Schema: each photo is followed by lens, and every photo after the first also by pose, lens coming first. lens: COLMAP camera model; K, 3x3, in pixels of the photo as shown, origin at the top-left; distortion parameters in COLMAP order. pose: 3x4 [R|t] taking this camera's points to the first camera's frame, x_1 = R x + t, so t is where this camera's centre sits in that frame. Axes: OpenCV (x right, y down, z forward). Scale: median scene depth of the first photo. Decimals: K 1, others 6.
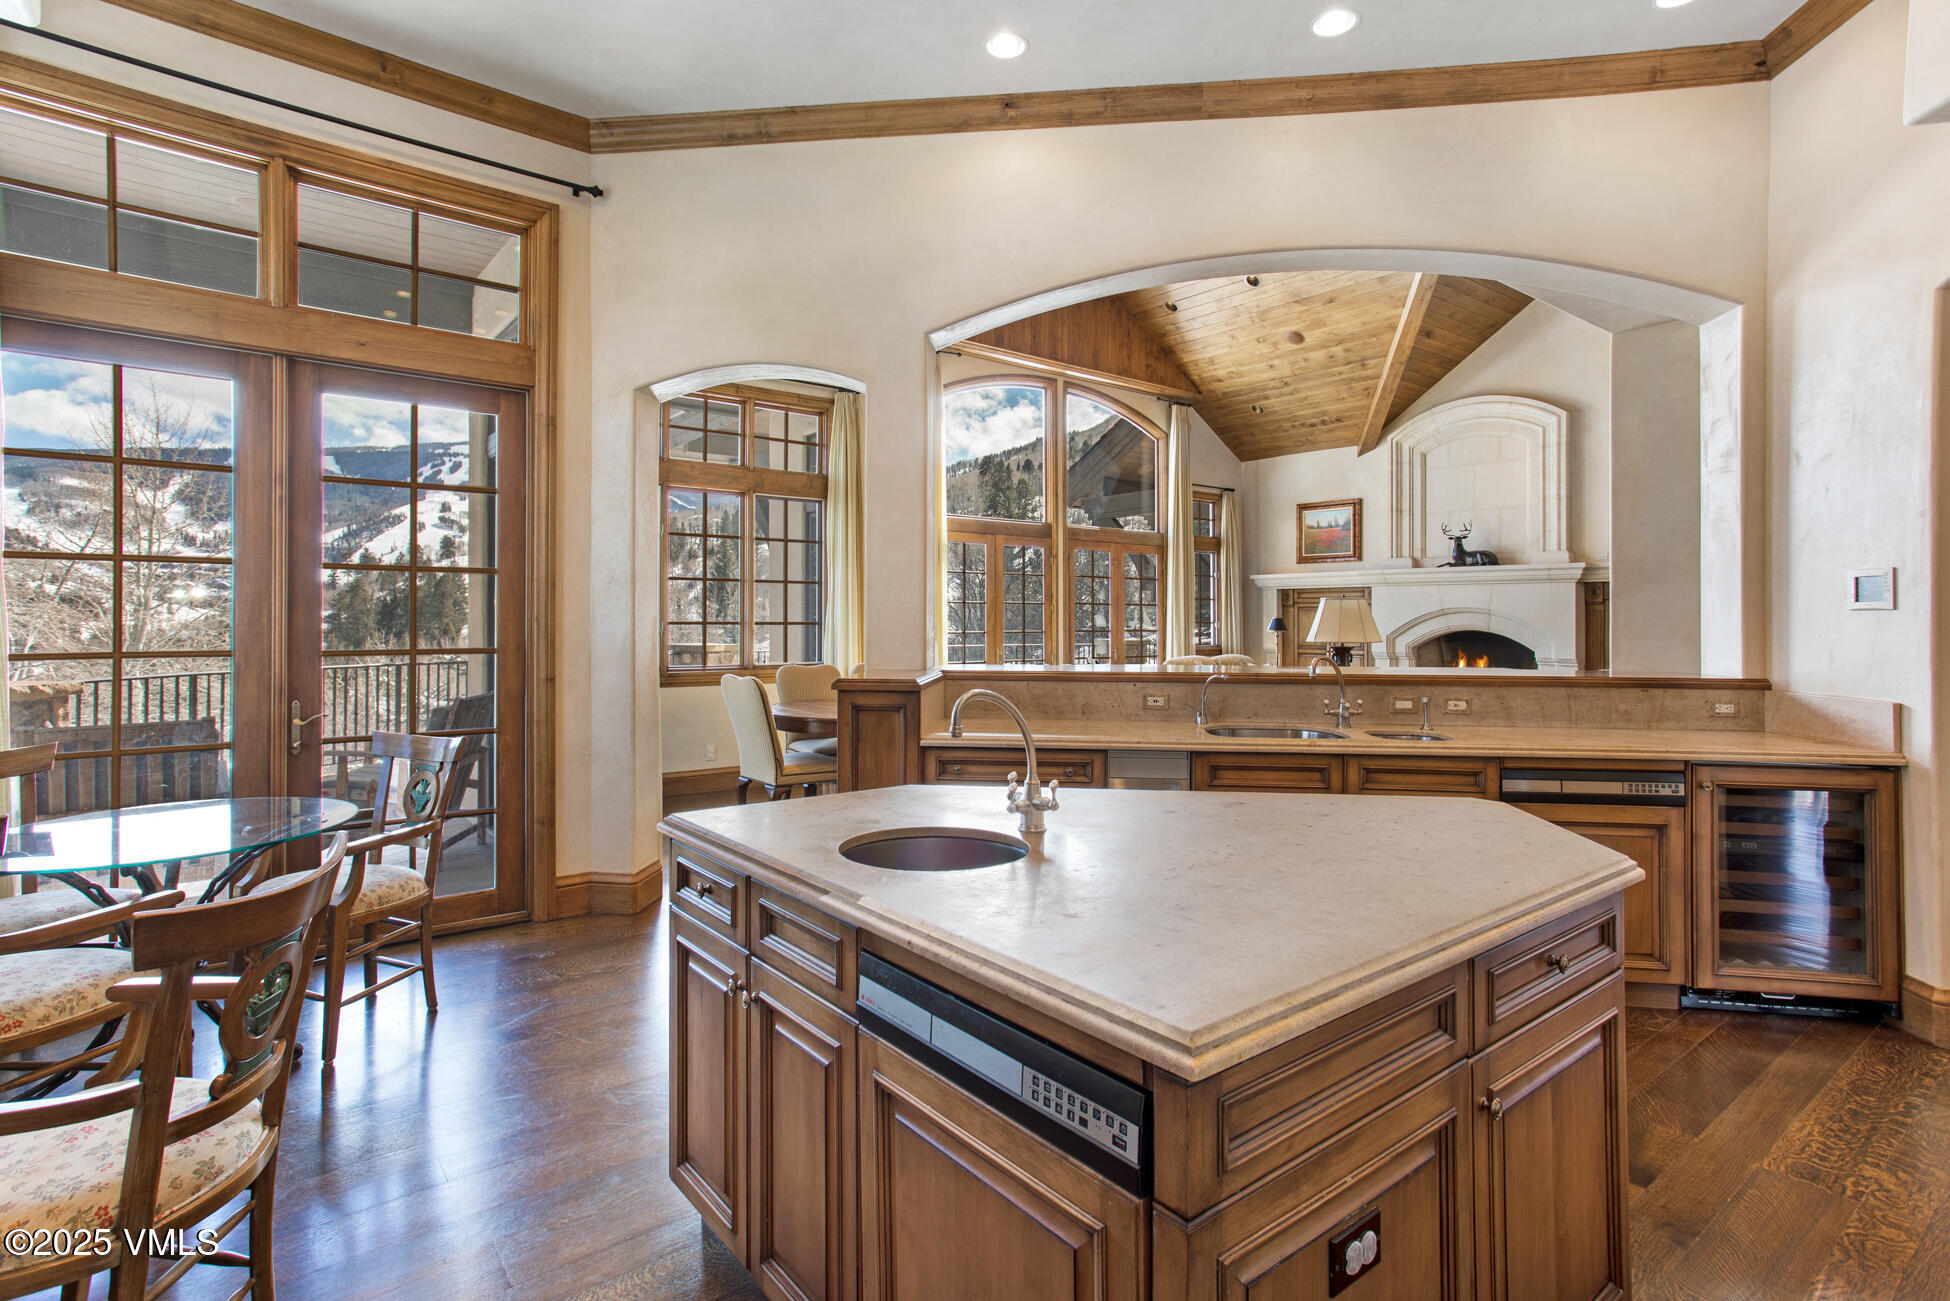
lens RADIAL K [[978.3, 0, 985.1], [0, 978.3, 607.6], [0, 0, 1]] dist [-0.000640, 0.013078]
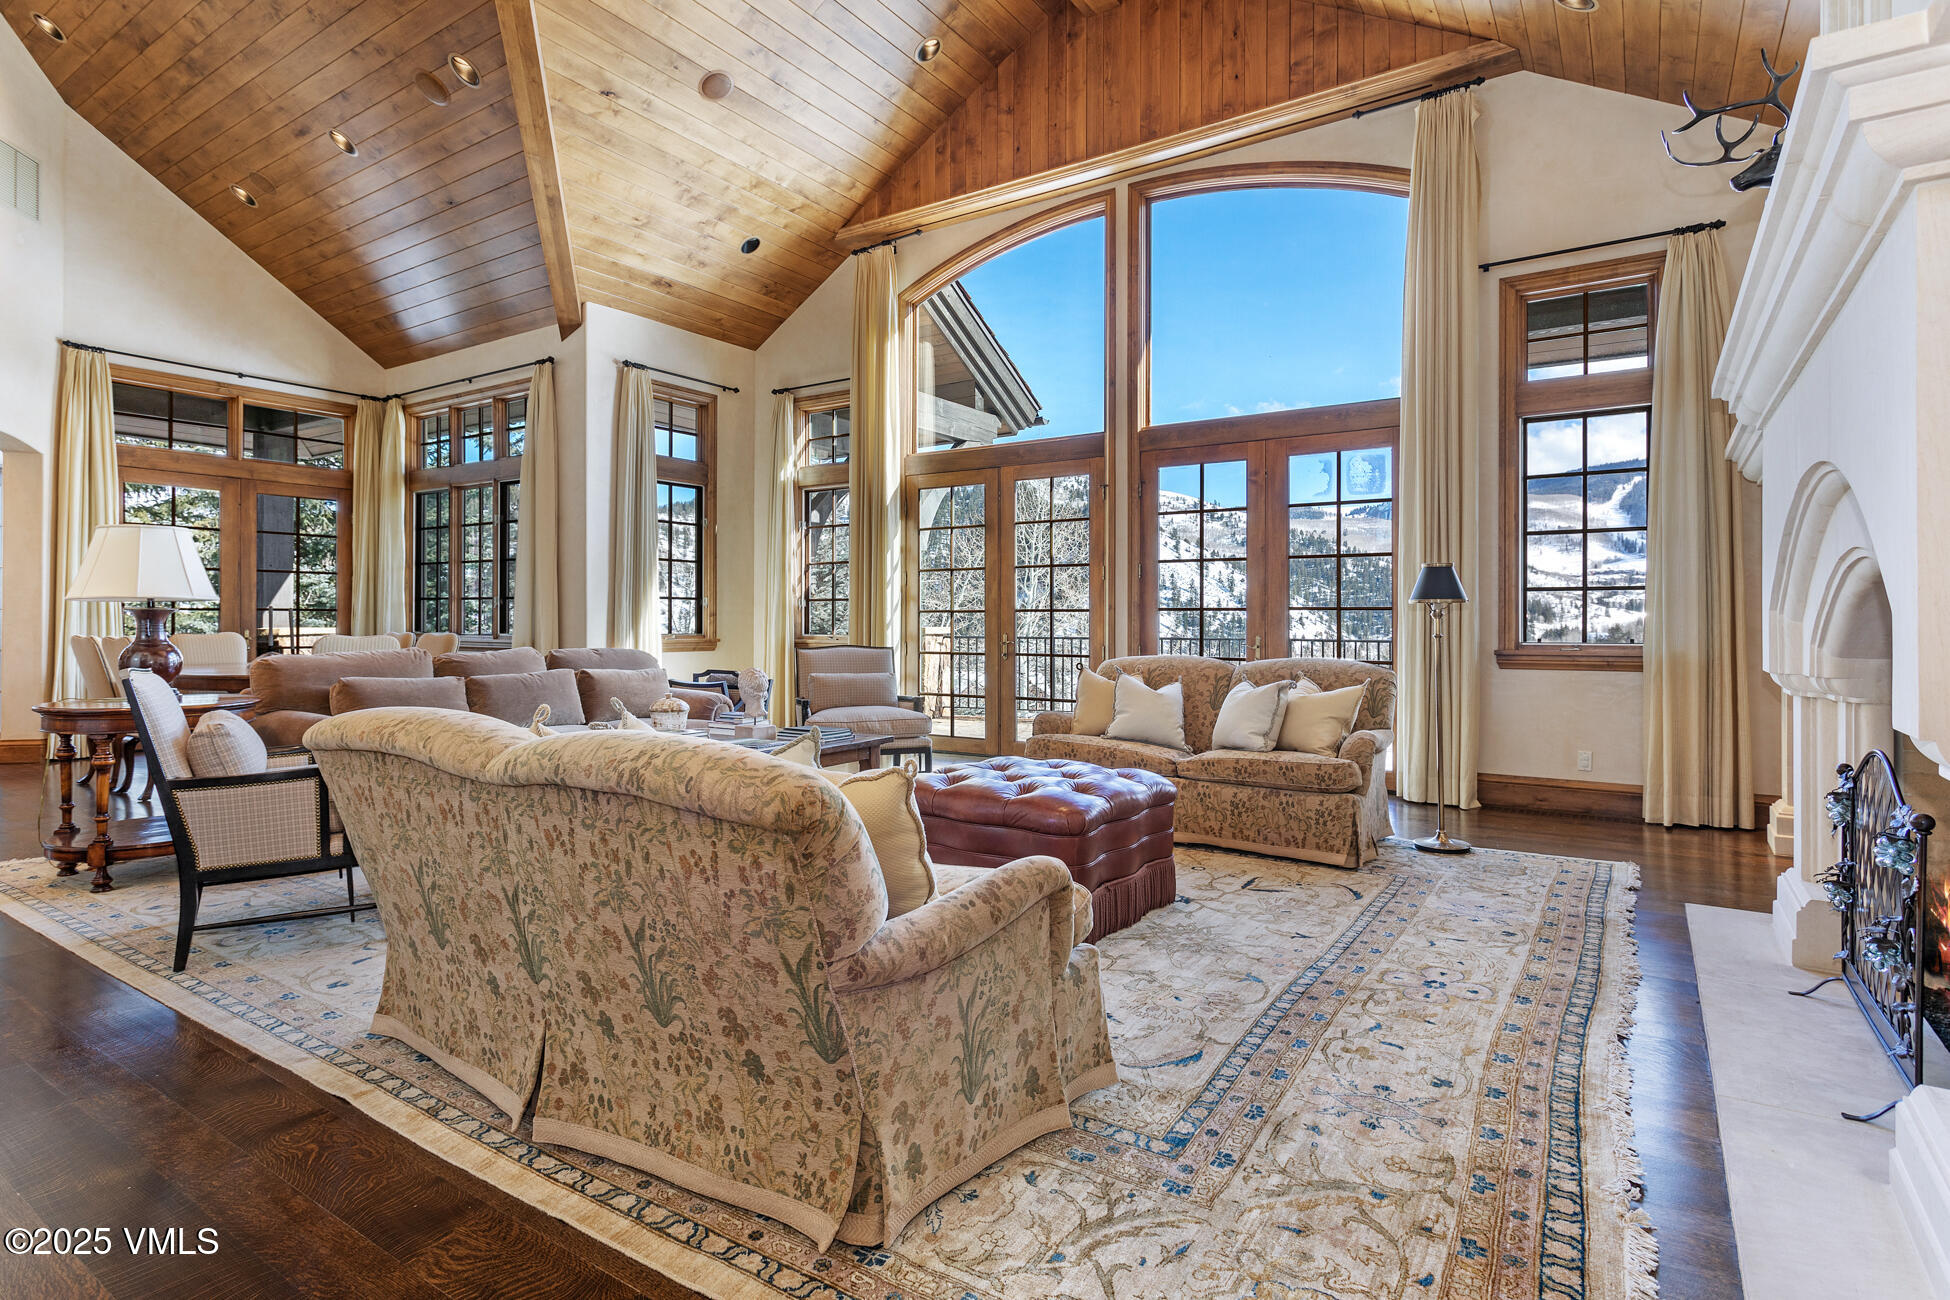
lens RADIAL K [[1001.2, 0, 985.1], [0, 1001.2, 622.0], [0, 0, 1]] dist [0.003741, -0.001002]
pose [[0.298506, 0.001190, -0.954407, 0.598021], [0.010264, 0.999937, 0.004456, 0.027927], [0.954353, -0.011126, 0.298475, 0.695993]]
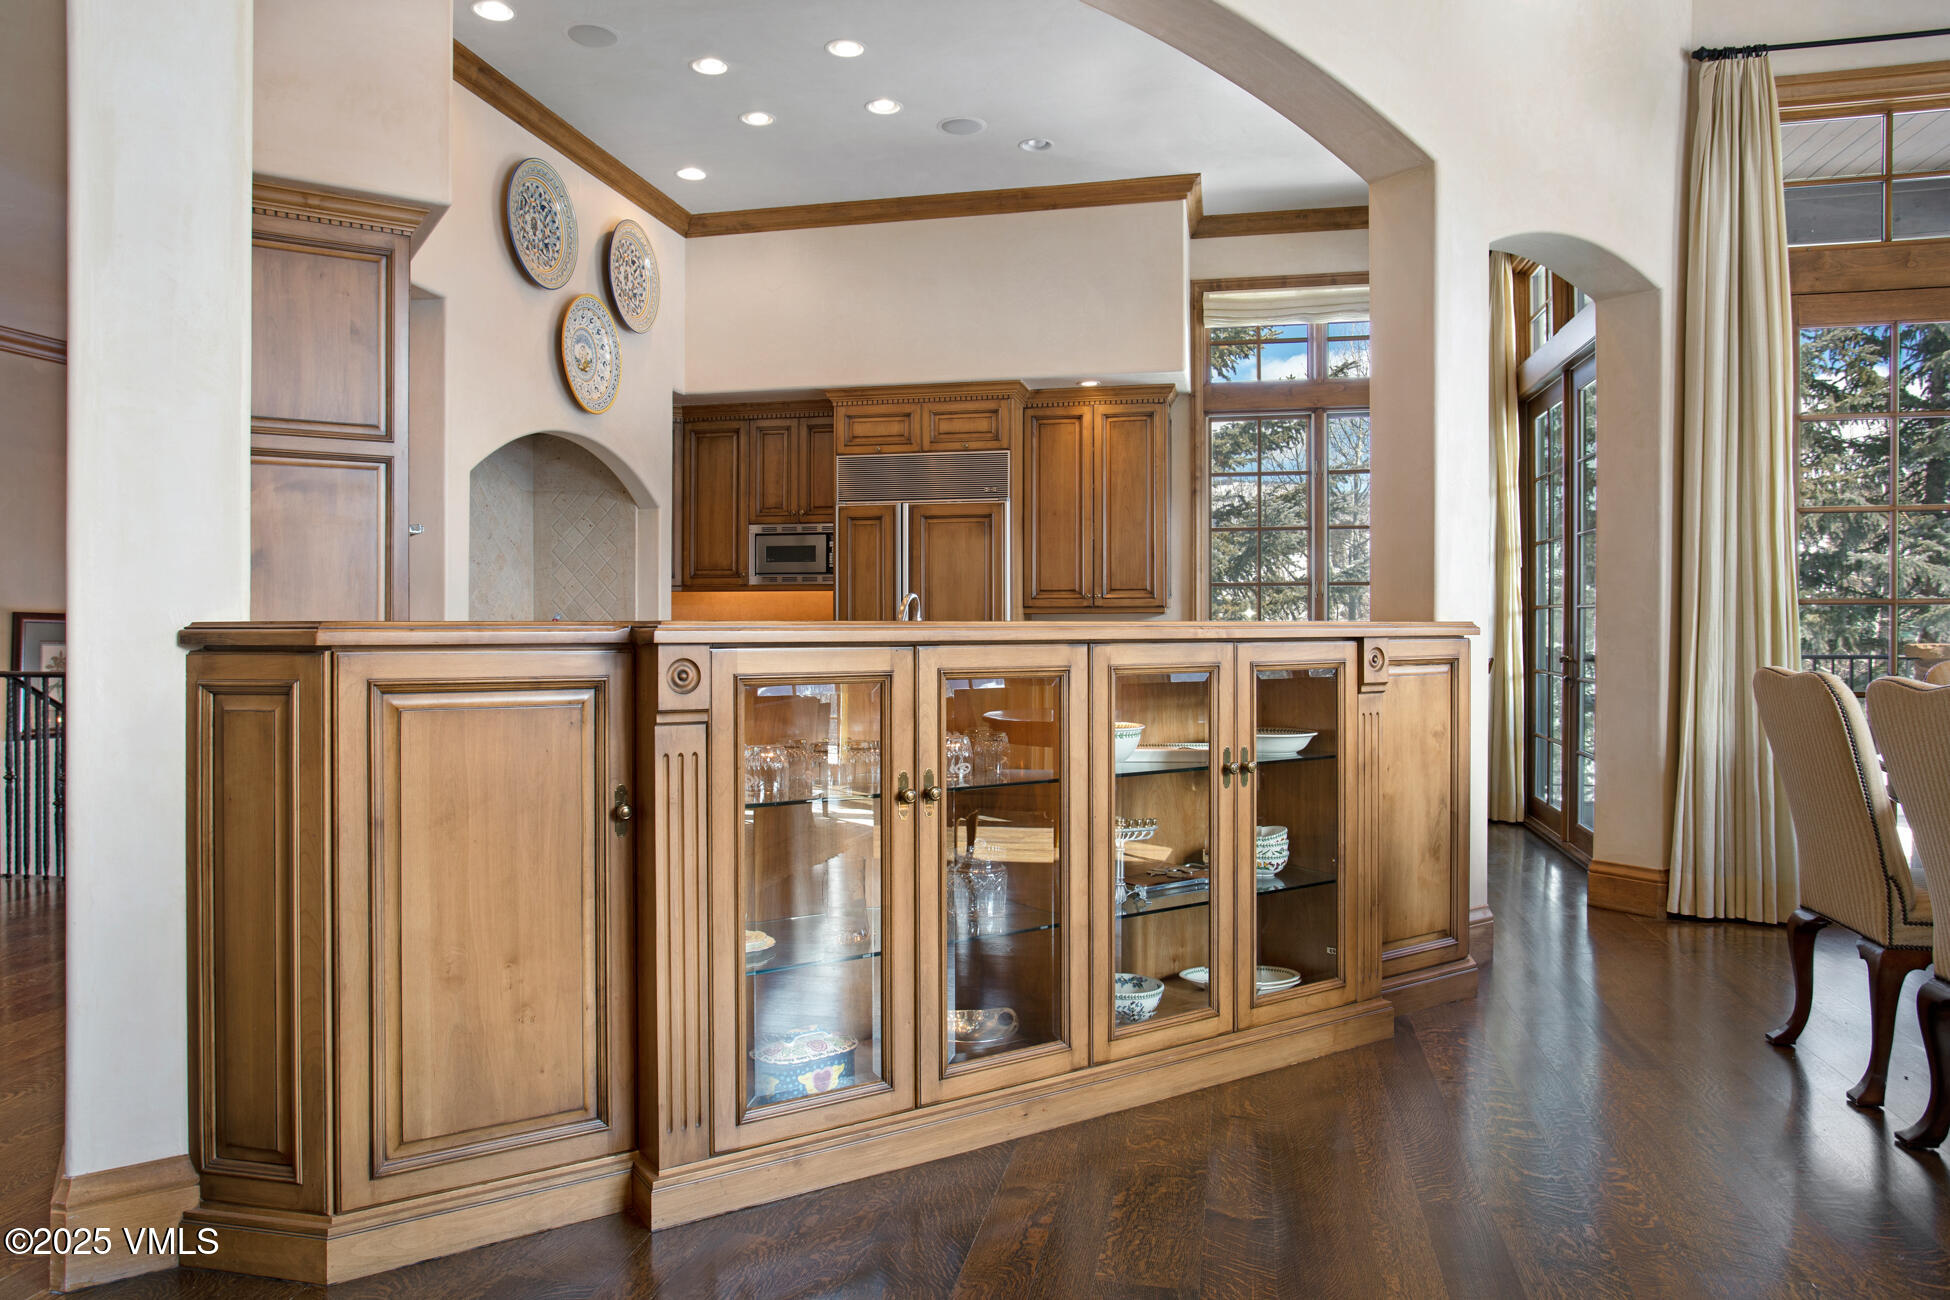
lens RADIAL K [[1306.6, 0, 932.8], [0, 1306.6, 638.9], [0, 0, 1]] dist [-0.006406, 0.009027]
pose [[-0.803137, 0.005862, -0.595766, 0.270786], [0.005919, 0.999981, 0.001861, 0.024763], [0.595766, -0.002032, -0.803156, 0.526999]]
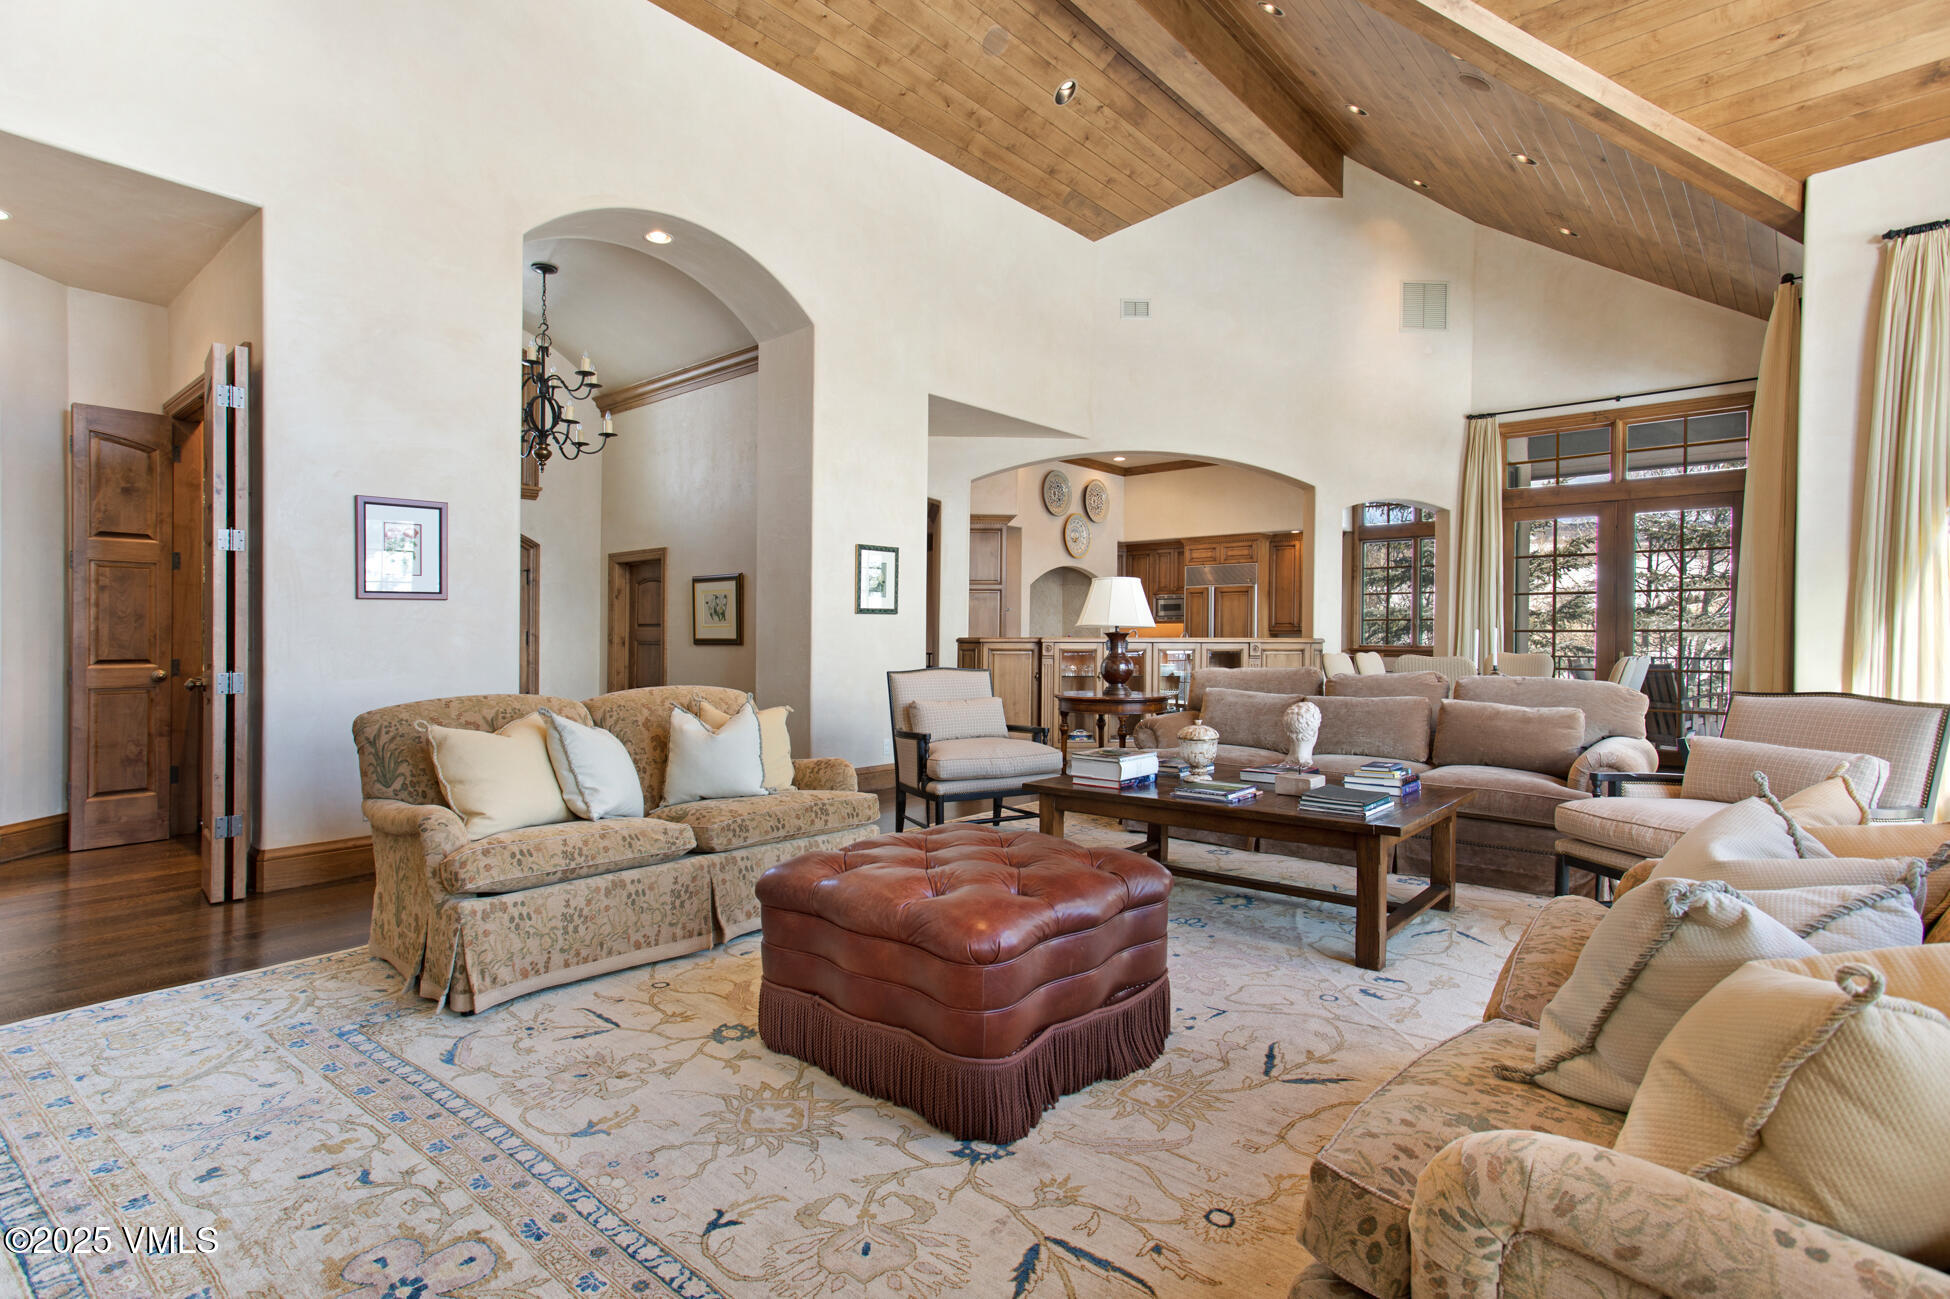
lens RADIAL K [[978.3, 0, 947.1], [0, 978.3, 636.0], [0, 0, 1]] dist [-0.000640, 0.013078]
pose [[-0.987967, -0.002537, -0.154645, 0.359554], [-0.000542, 0.999916, -0.012941, 0.029988], [0.154665, -0.012701, -0.987885, 1.000514]]
